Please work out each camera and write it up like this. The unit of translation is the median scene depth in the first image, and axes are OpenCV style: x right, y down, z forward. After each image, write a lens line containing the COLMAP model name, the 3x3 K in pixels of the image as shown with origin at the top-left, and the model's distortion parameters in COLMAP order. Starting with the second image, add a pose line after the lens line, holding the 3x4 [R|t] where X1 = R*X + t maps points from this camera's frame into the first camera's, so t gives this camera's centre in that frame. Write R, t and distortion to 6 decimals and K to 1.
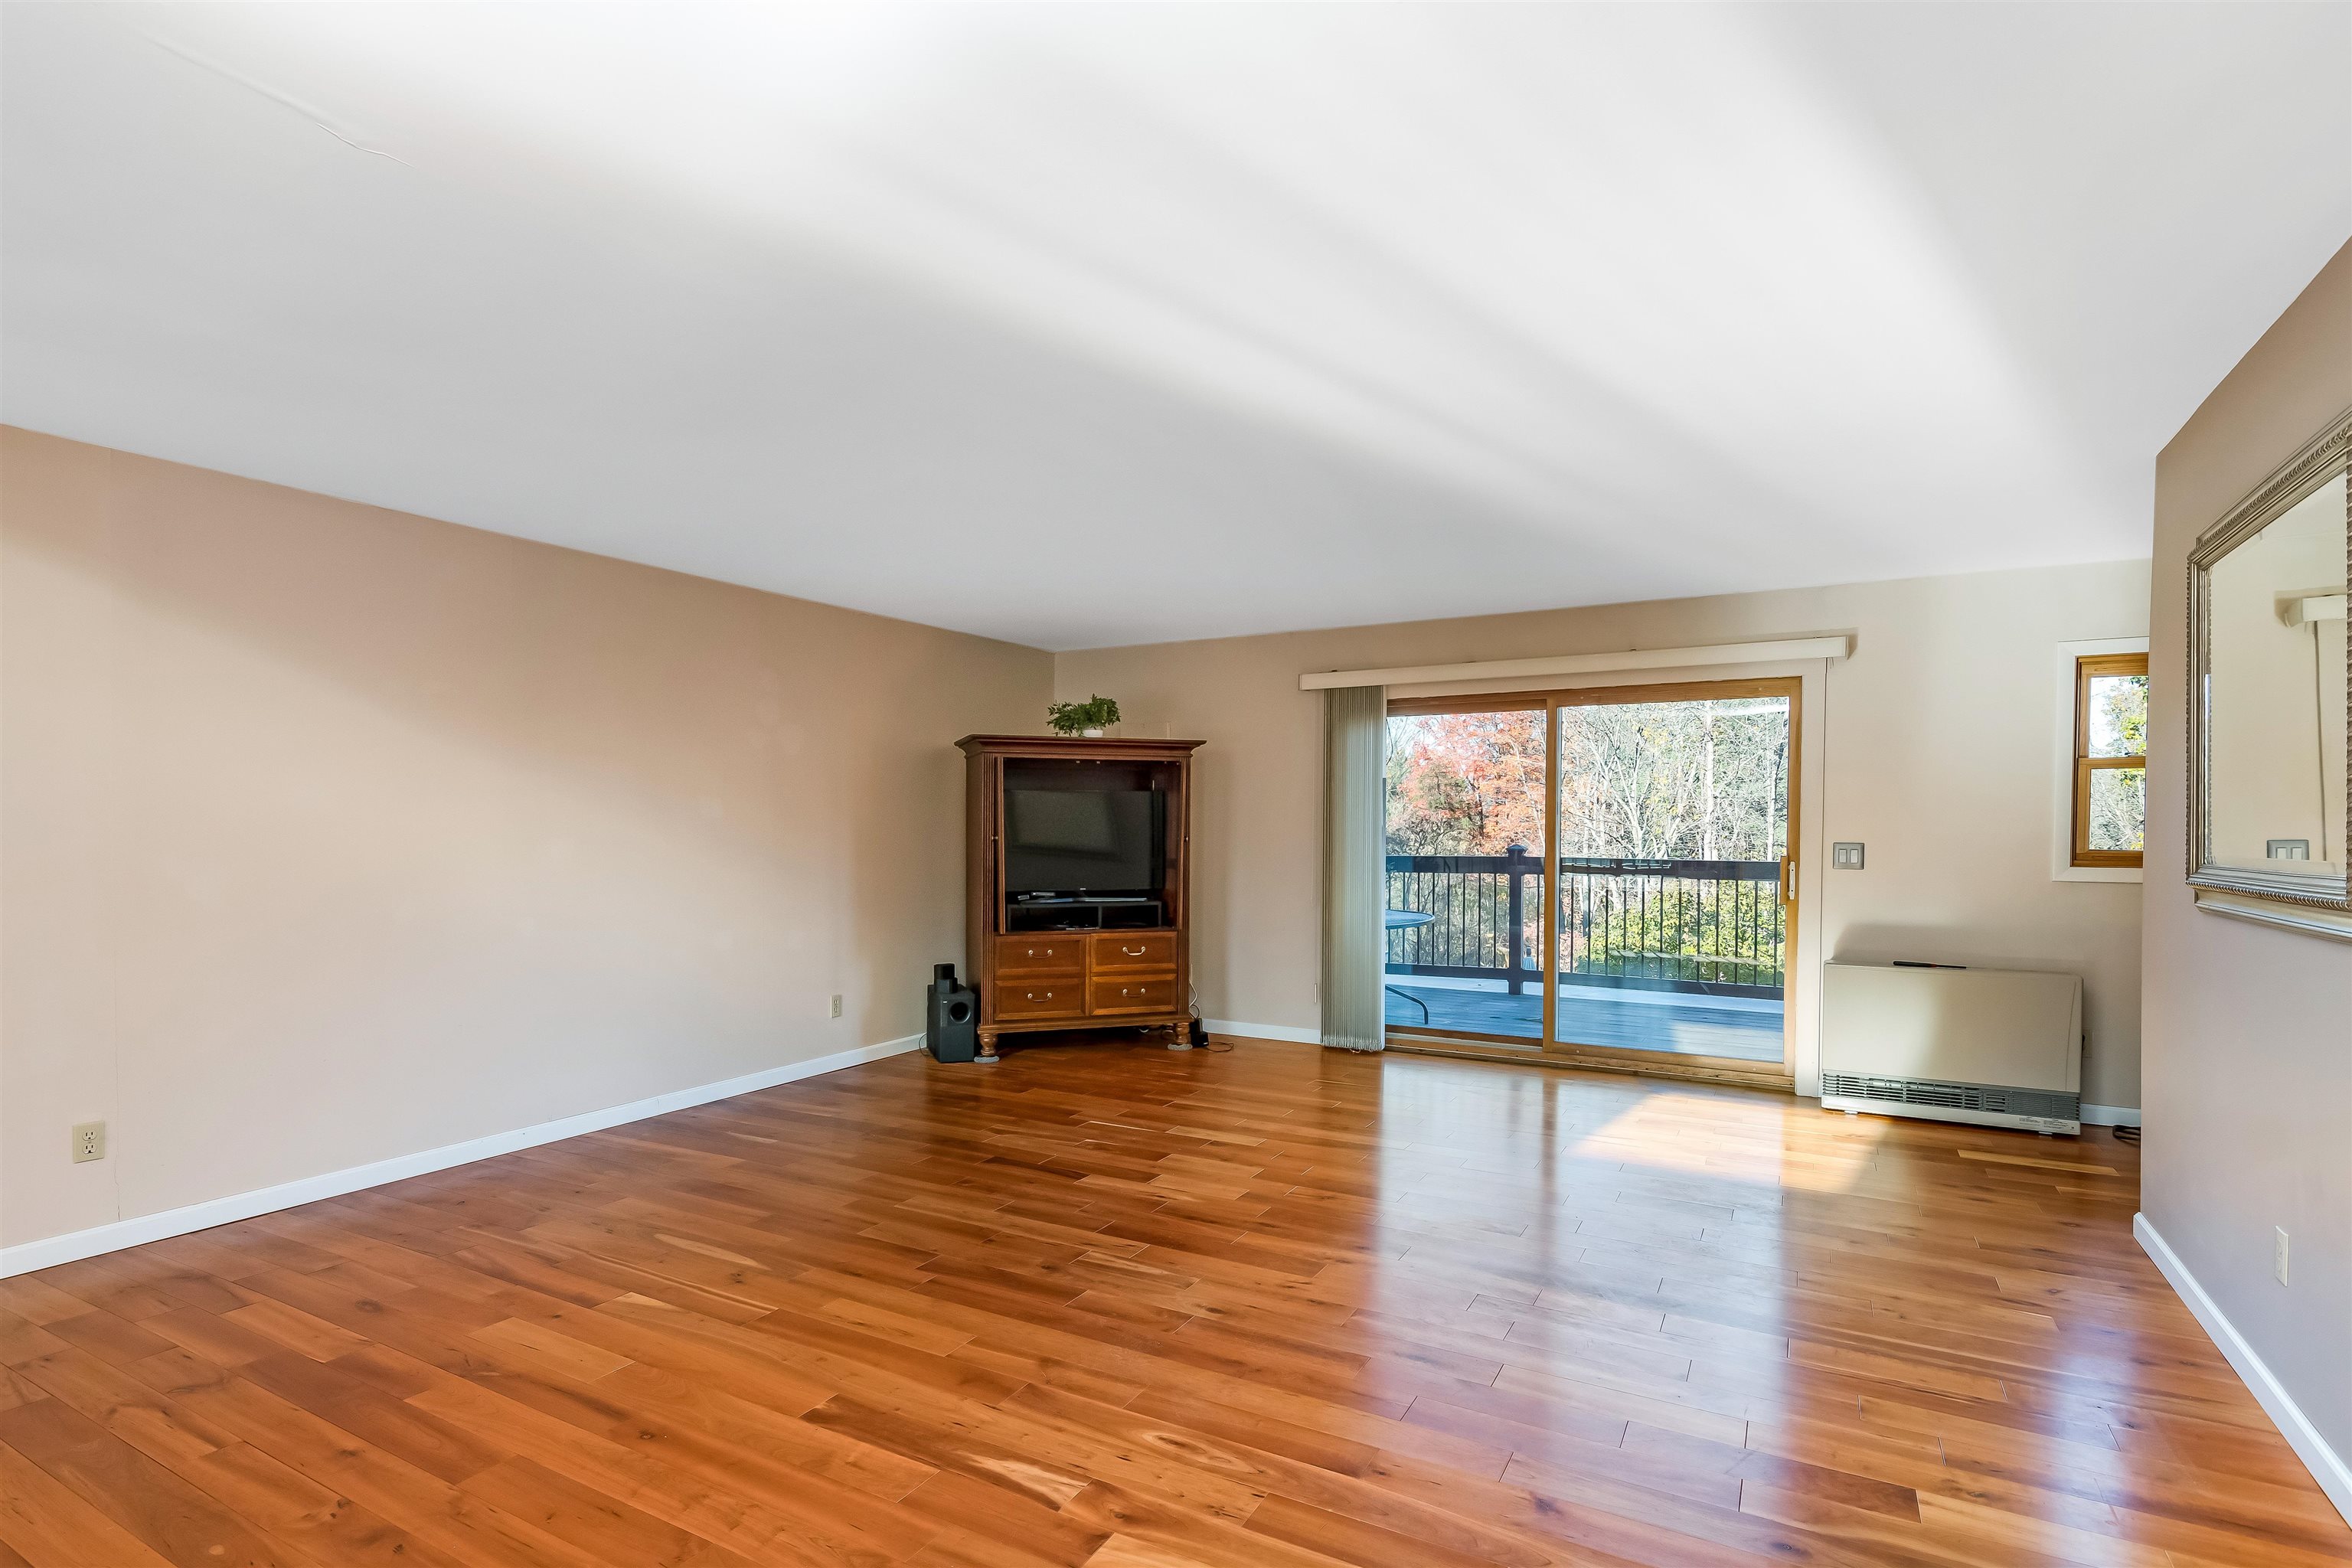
lens RADIAL K [[1133.1, 0, 1169.5], [0, 1133.1, 823.5], [0, 0, 1]] dist [-0.000071, -0.010958]
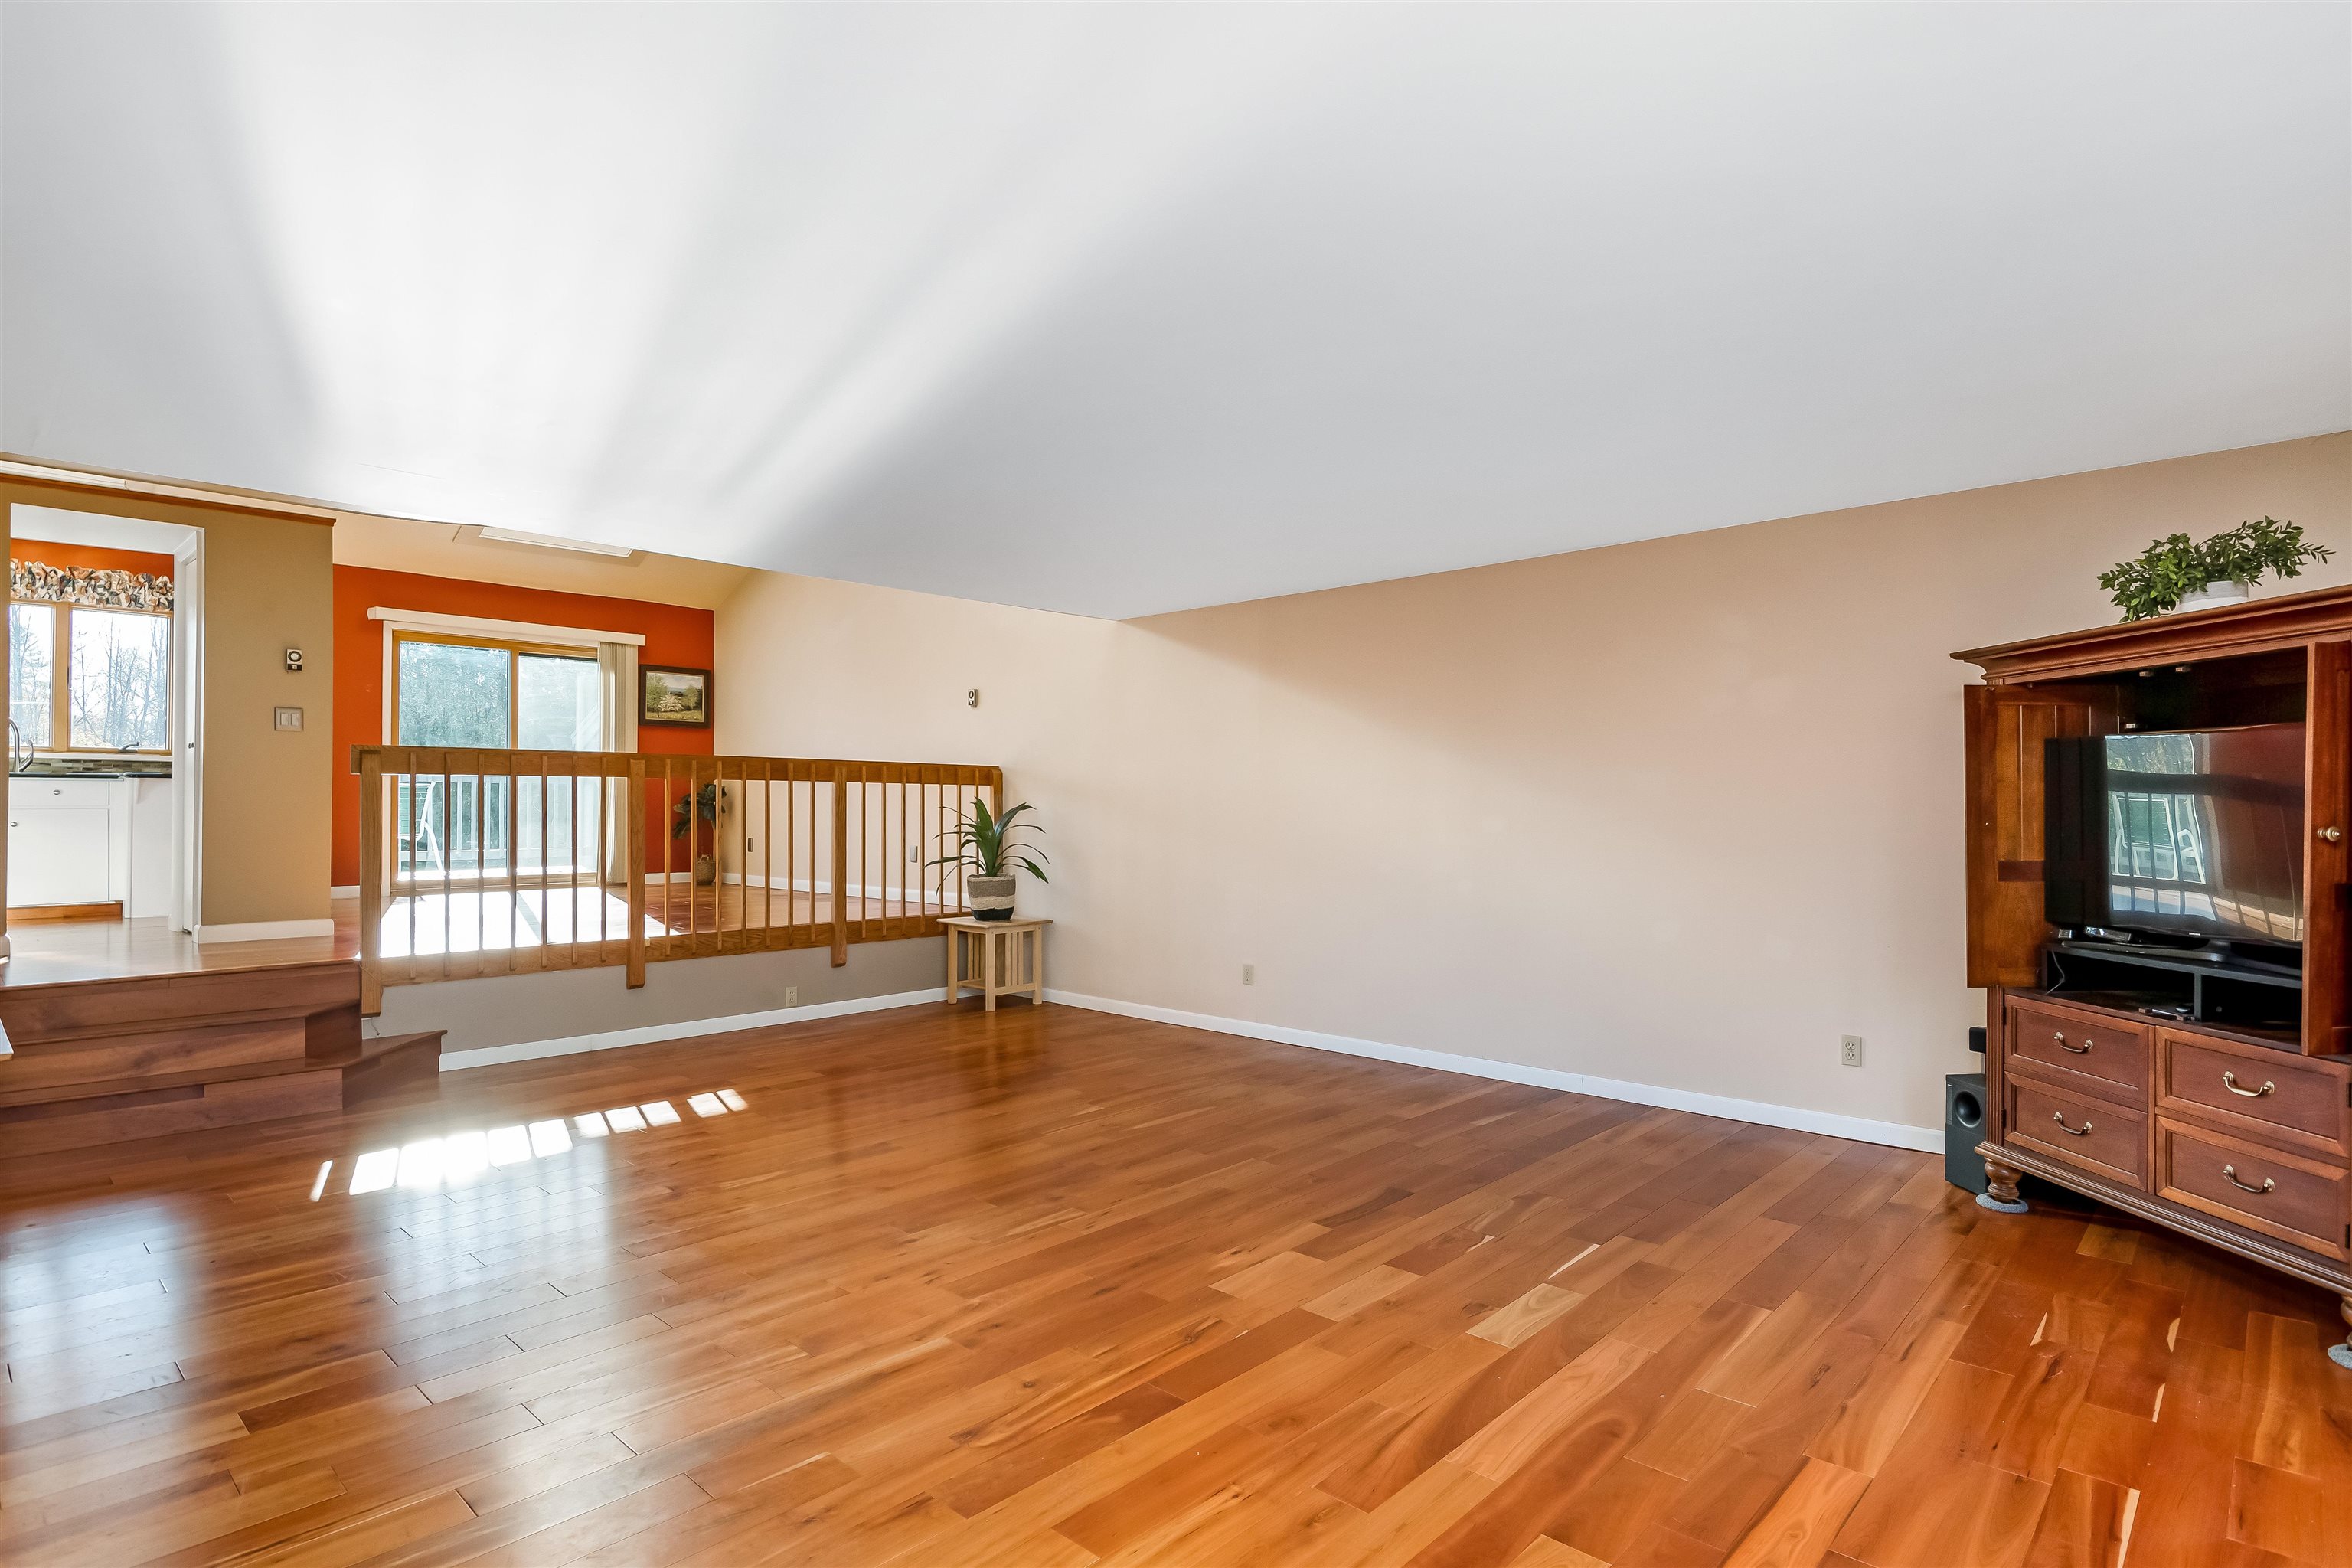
lens RADIAL K [[1208.8, 0, 1174.7], [0, 1208.8, 788.9], [0, 0, 1]] dist [-0.003578, -0.006955]
pose [[-0.239422, -0.013967, -0.970815, 0.558922], [0.001642, 0.999889, -0.014790, 0.004049], [0.970914, -0.005136, -0.239373, 0.760215]]
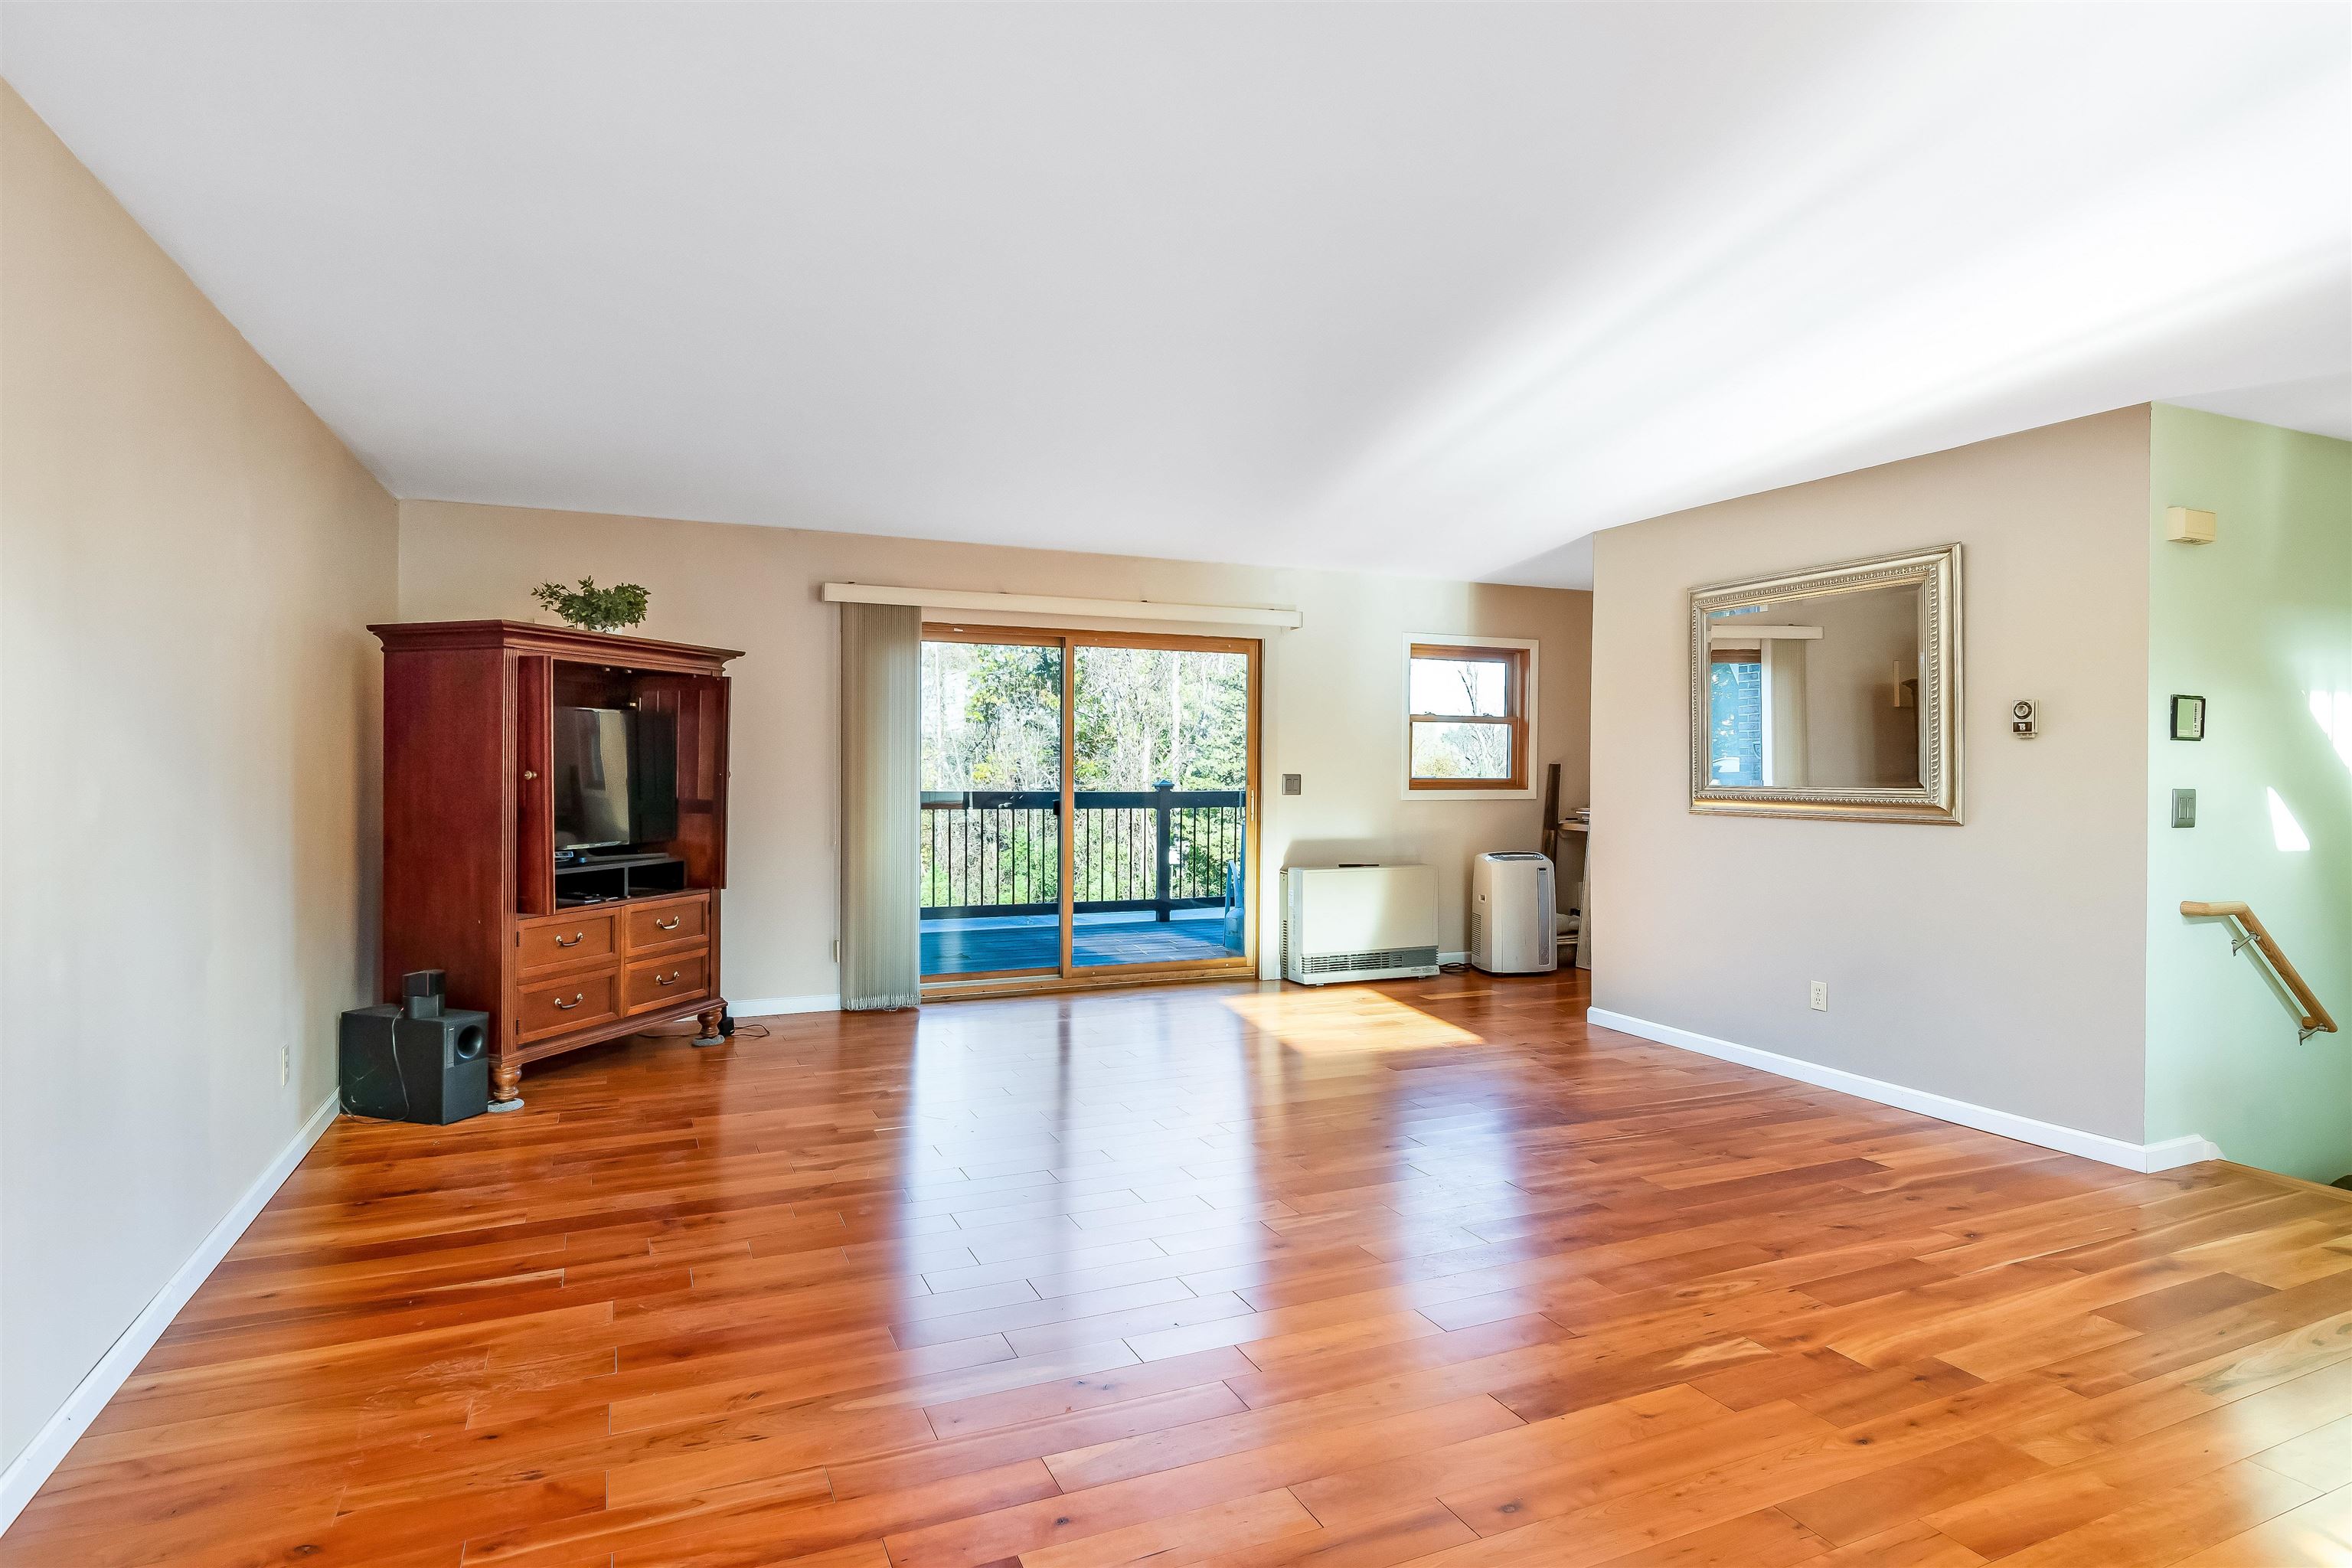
lens RADIAL K [[1208.8, 0, 1161.9], [0, 1208.8, 782.0], [0, 0, 1]] dist [-0.003578, -0.006955]
pose [[0.611528, -0.009984, 0.791160, -0.505552], [-0.005870, 0.999836, 0.017154, 0.002067], [-0.791201, -0.015135, 0.611369, 0.265157]]
